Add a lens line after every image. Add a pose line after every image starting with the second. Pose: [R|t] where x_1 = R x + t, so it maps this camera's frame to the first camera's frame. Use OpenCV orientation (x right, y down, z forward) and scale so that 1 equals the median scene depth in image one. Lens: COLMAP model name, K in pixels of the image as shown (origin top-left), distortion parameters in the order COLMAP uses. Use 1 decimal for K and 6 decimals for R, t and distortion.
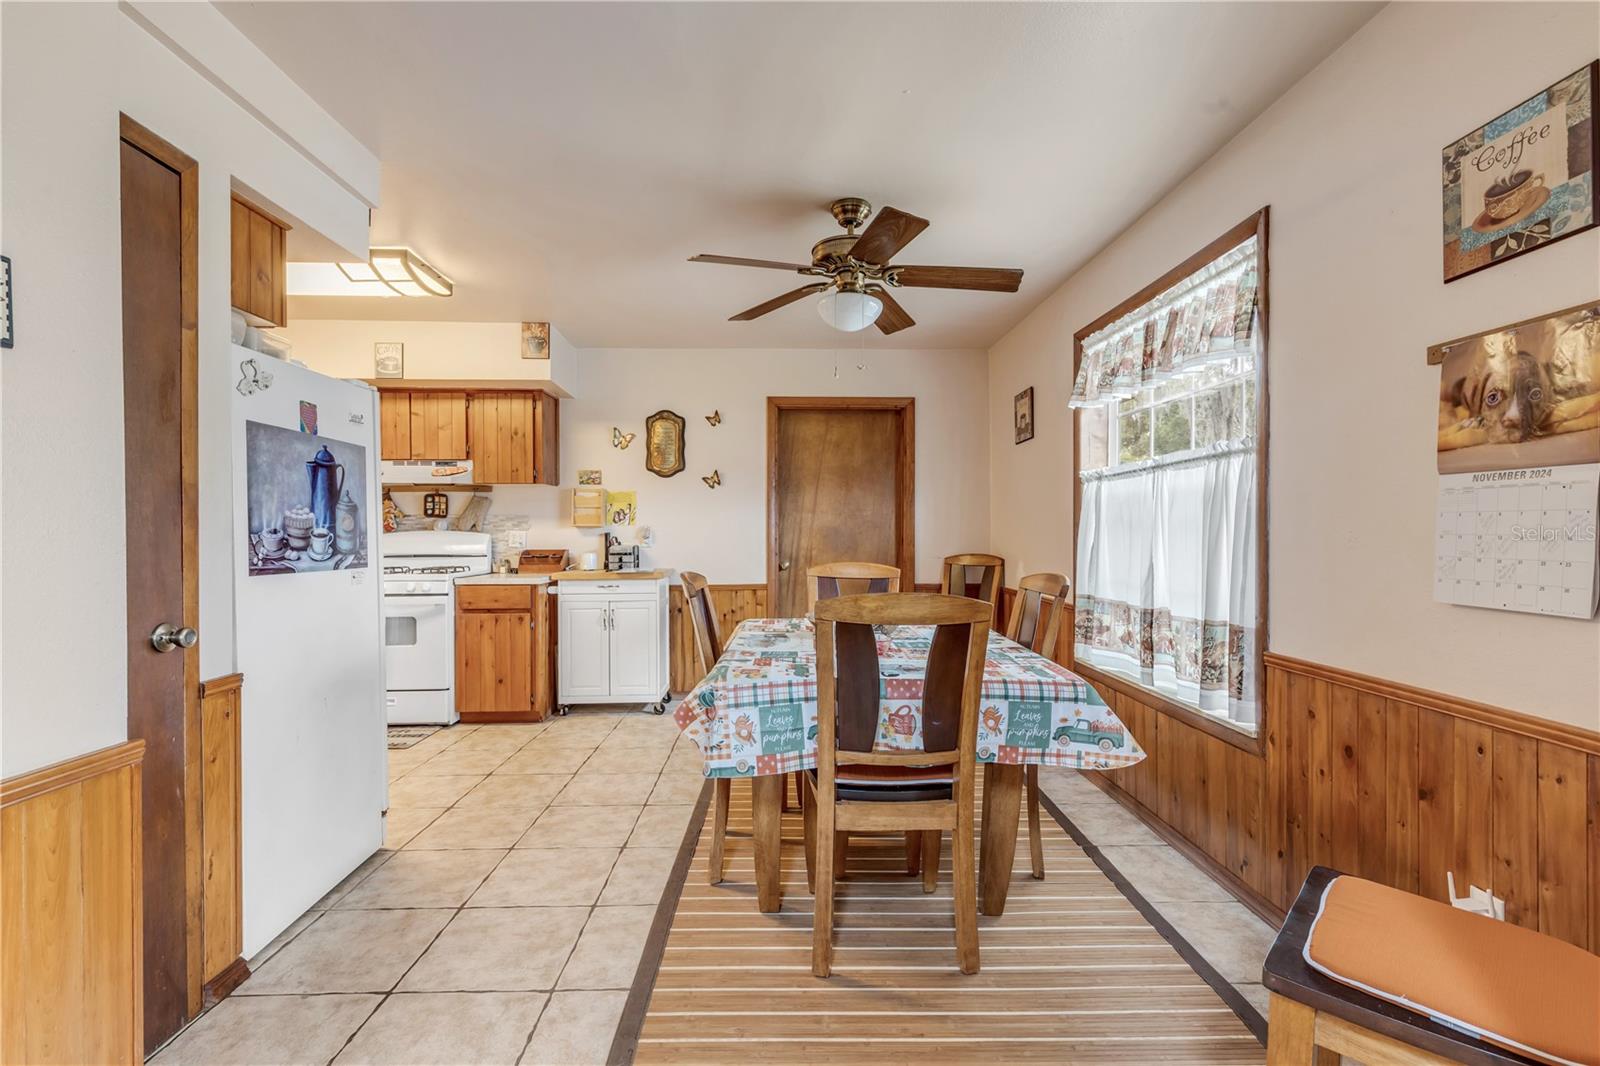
lens RADIAL K [[711.1, 0, 796.7], [0, 711.1, 536.8], [0, 0, 1]] dist [-0.003190, 0.000938]
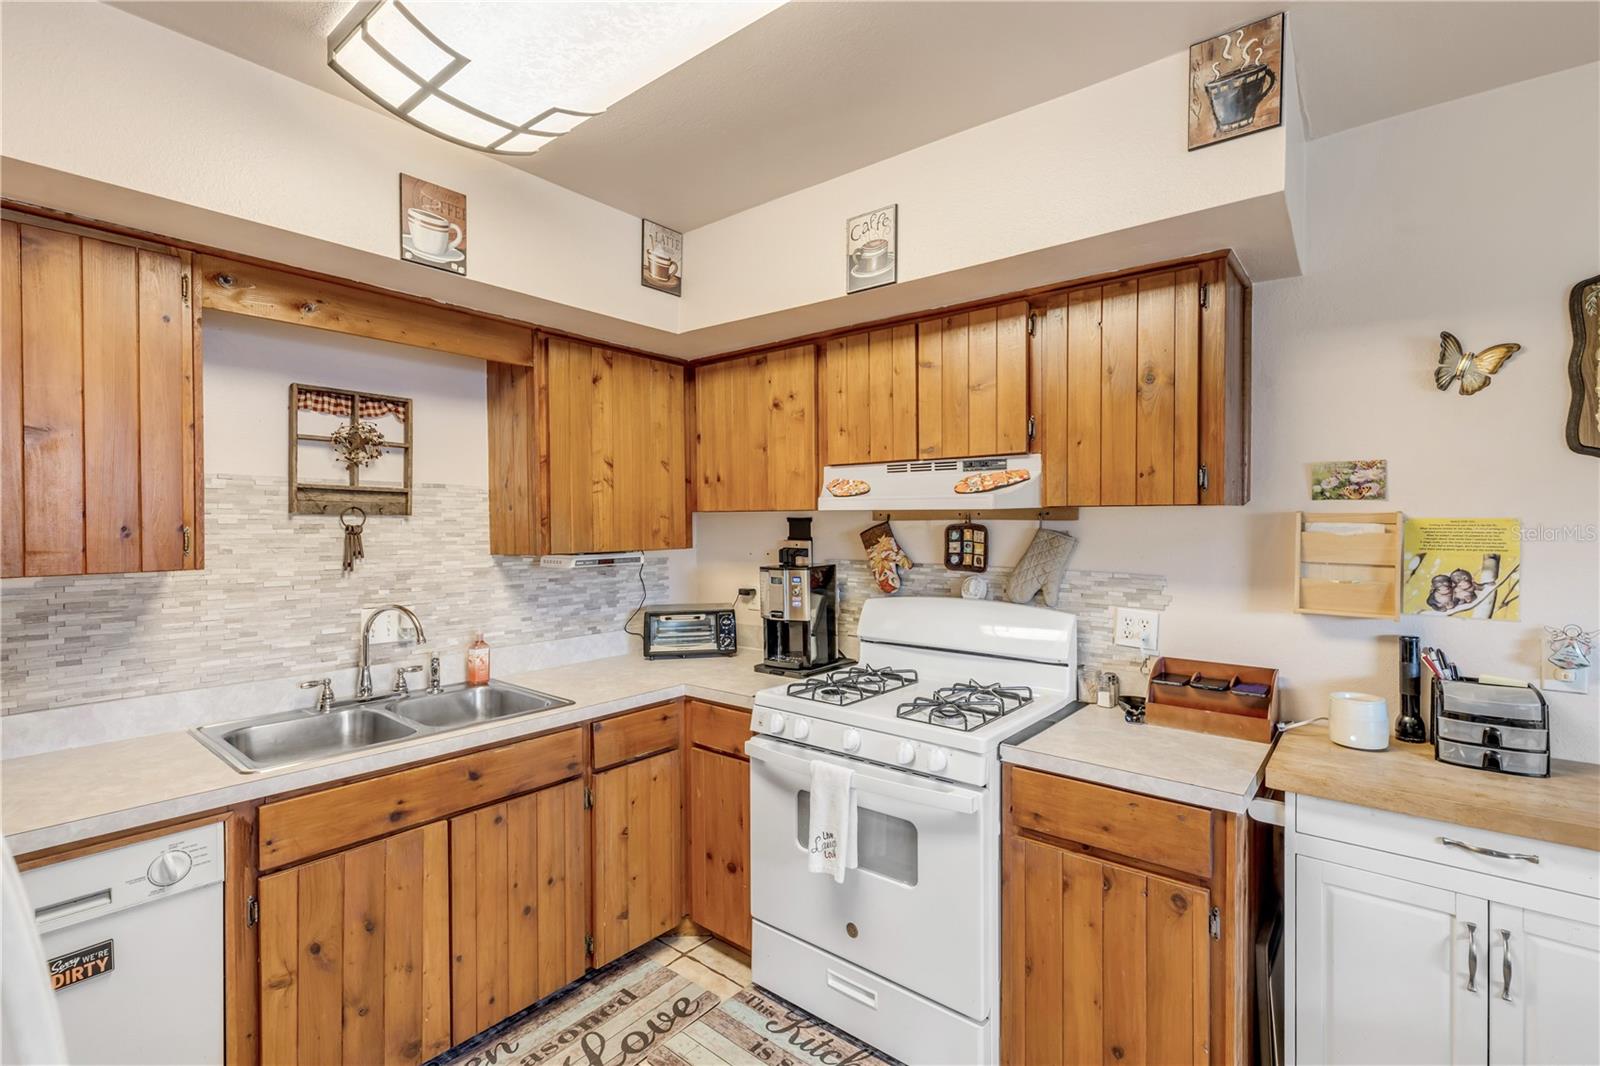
lens RADIAL K [[711.1, 0, 807.4], [0, 711.1, 529.8], [0, 0, 1]] dist [-0.003190, 0.000938]
pose [[0.757303, 0.007275, -0.653023, -0.525328], [-0.003596, 0.999969, 0.006970, -0.119756], [0.653053, -0.002930, 0.757306, 1.082014]]
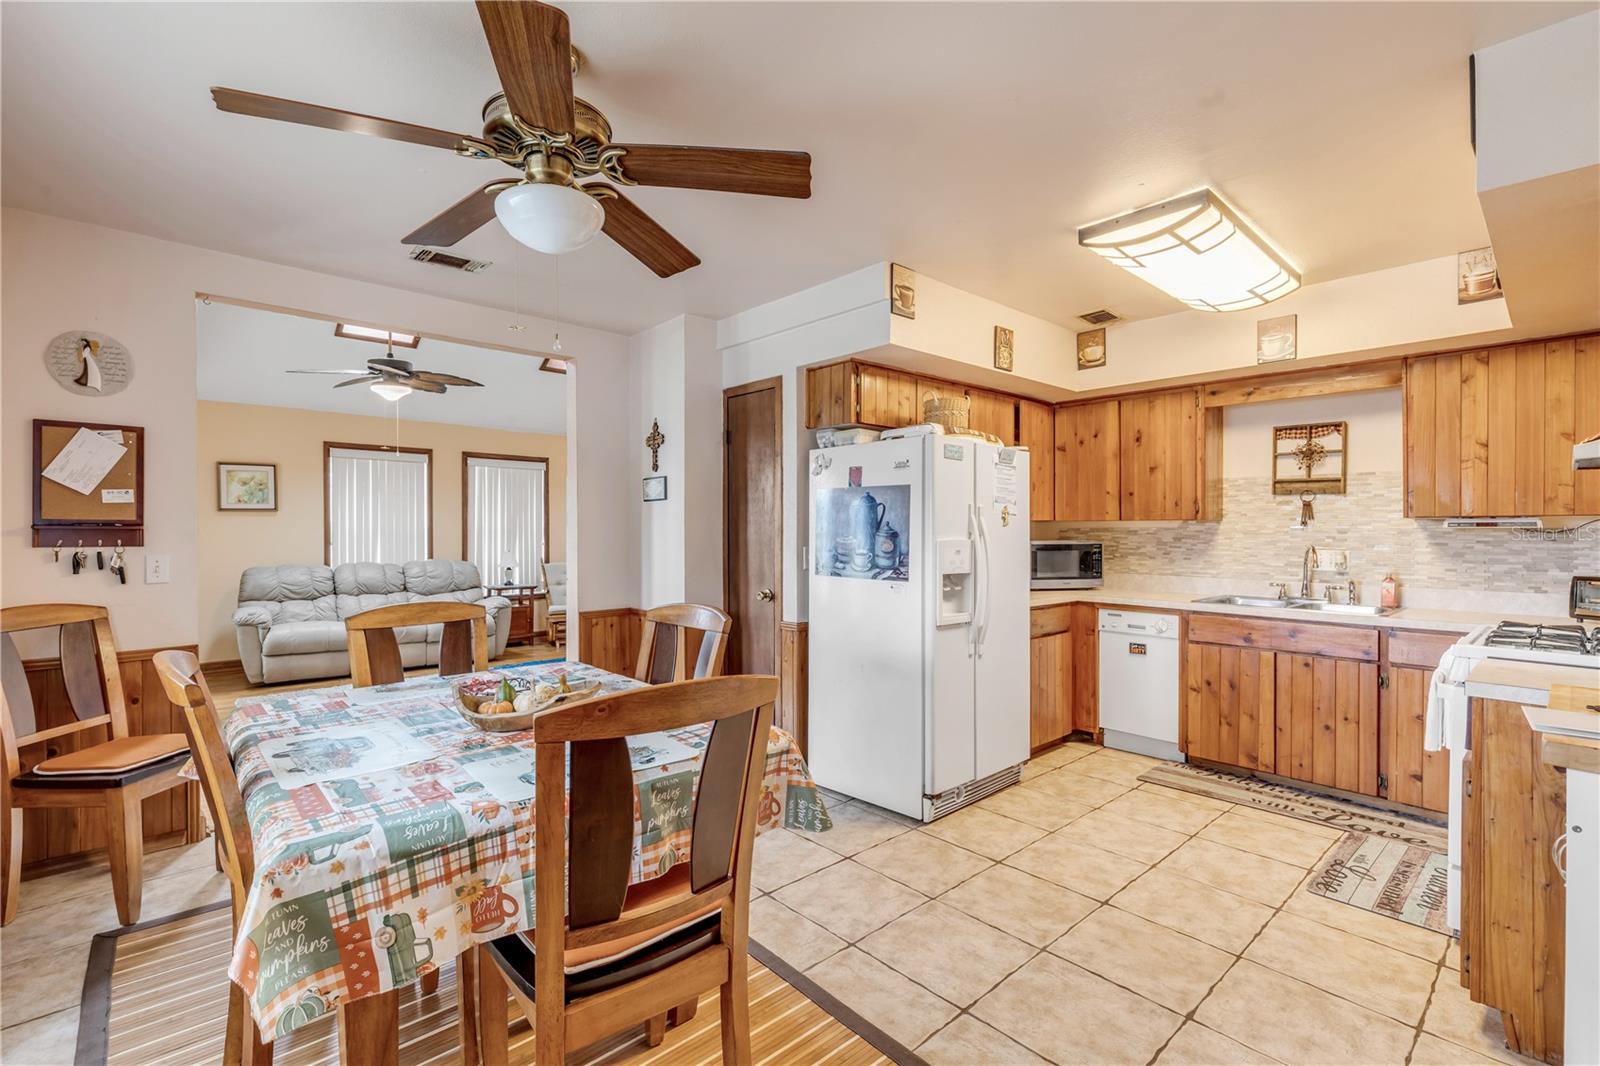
lens RADIAL K [[711.1, 0, 825.8], [0, 711.1, 535.9], [0, 0, 1]] dist [-0.003190, 0.000938]
pose [[-0.729467, 0.008240, -0.683967, 0.360661], [-0.002254, 0.999893, 0.014450, -0.055539], [0.684013, 0.012082, -0.729370, 1.851014]]
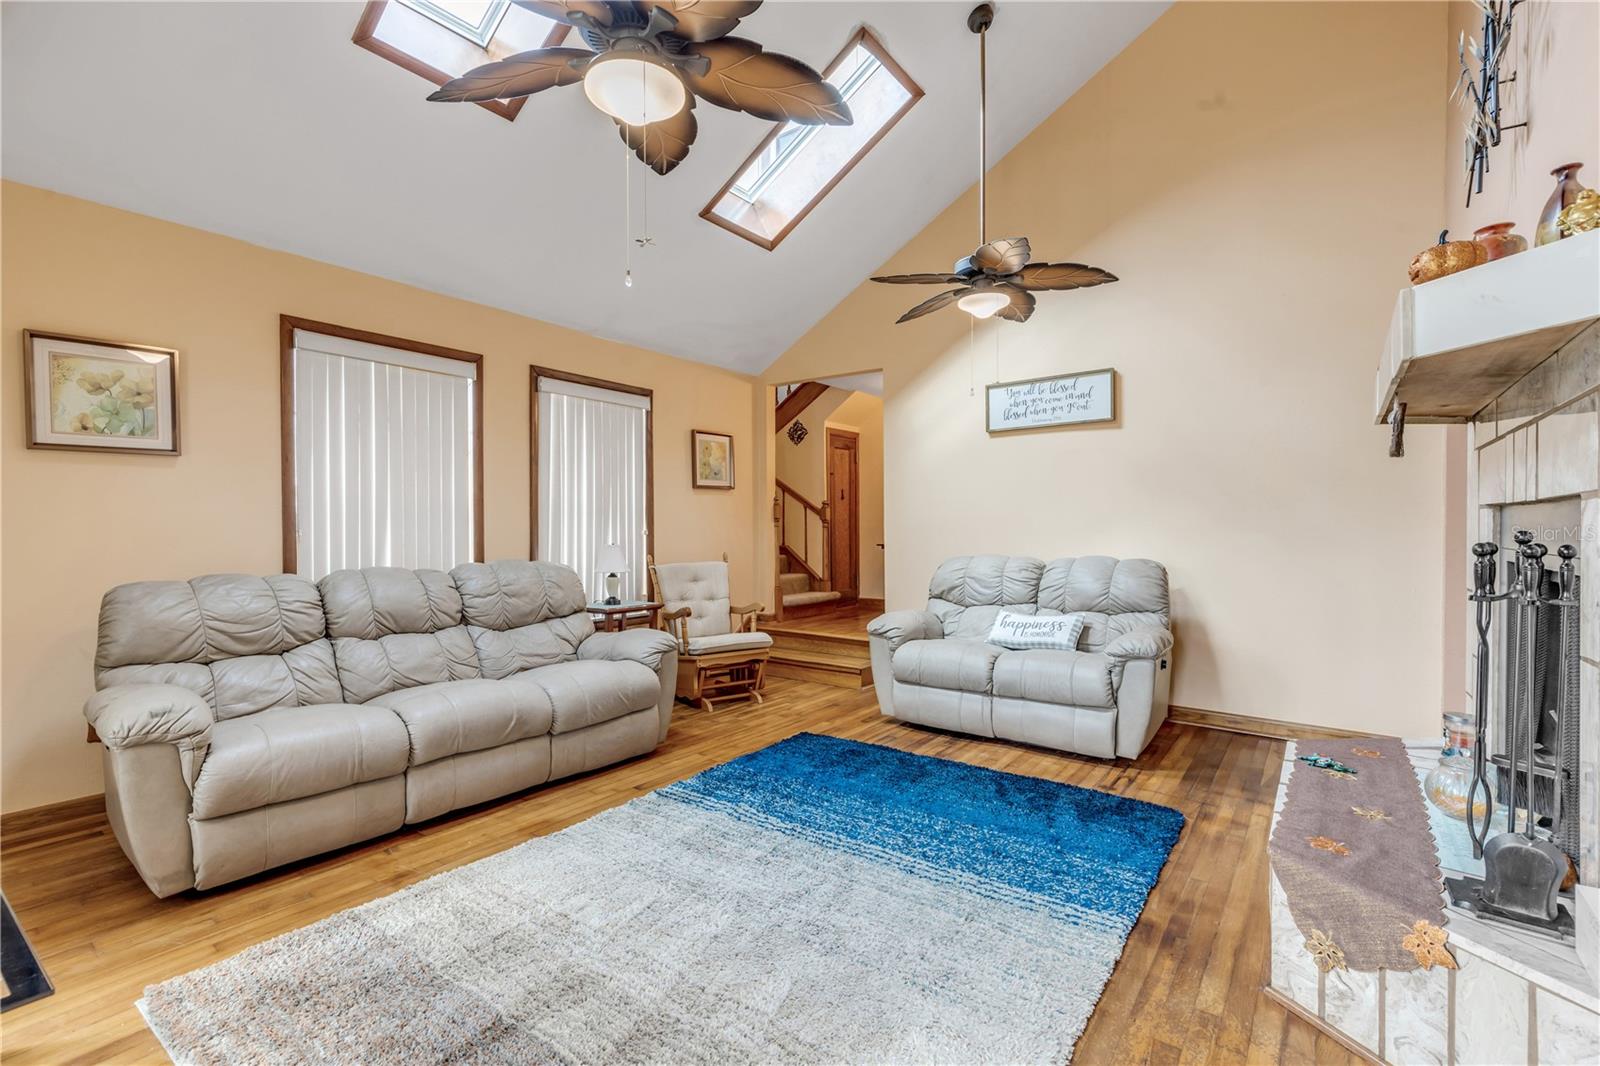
lens RADIAL K [[711.1, 0, 799.7], [0, 711.1, 539.9], [0, 0, 1]] dist [-0.003190, 0.000938]
pose [[-0.611103, 0.014410, -0.791420, 0.352693], [-0.006333, 0.999713, 0.023092, 0.004252], [0.791526, 0.019124, -0.610836, 0.035000]]
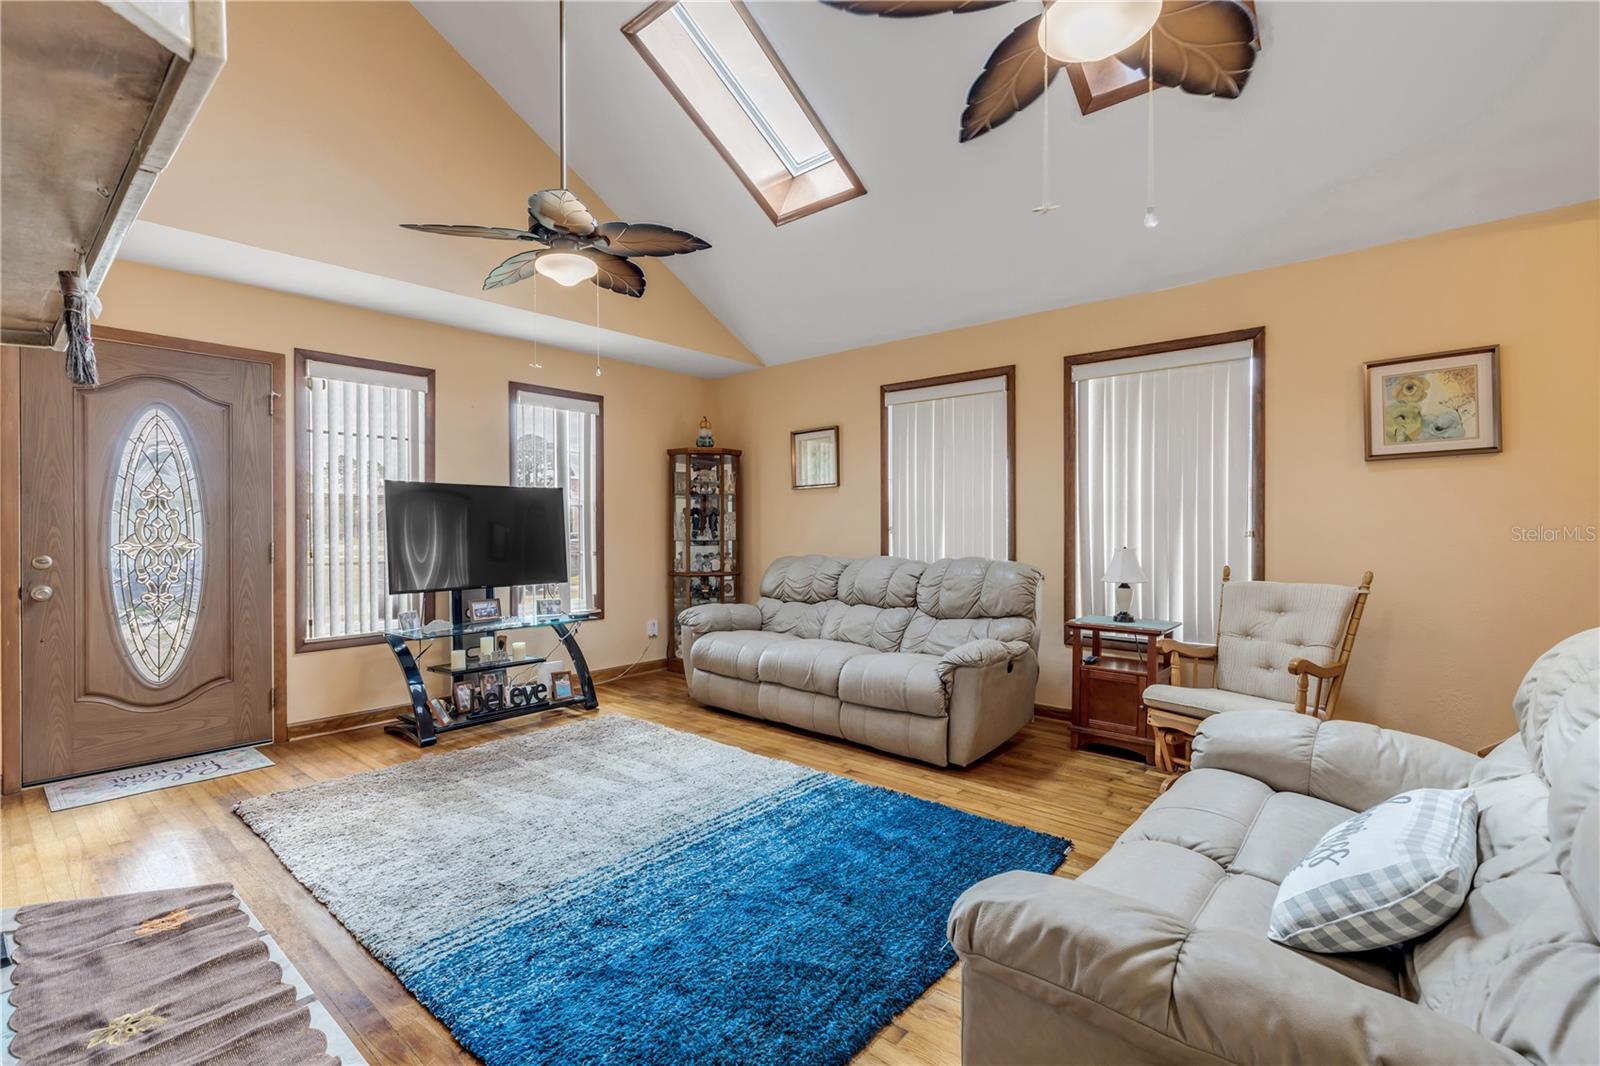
lens RADIAL K [[711.1, 0, 793.5], [0, 711.1, 526.0], [0, 0, 1]] dist [-0.003190, 0.000938]
pose [[-0.736896, 0.006073, 0.675979, -1.267221], [0.007357, 0.999972, -0.000965, 0.011009], [-0.675966, 0.004262, -0.736921, 0.105662]]
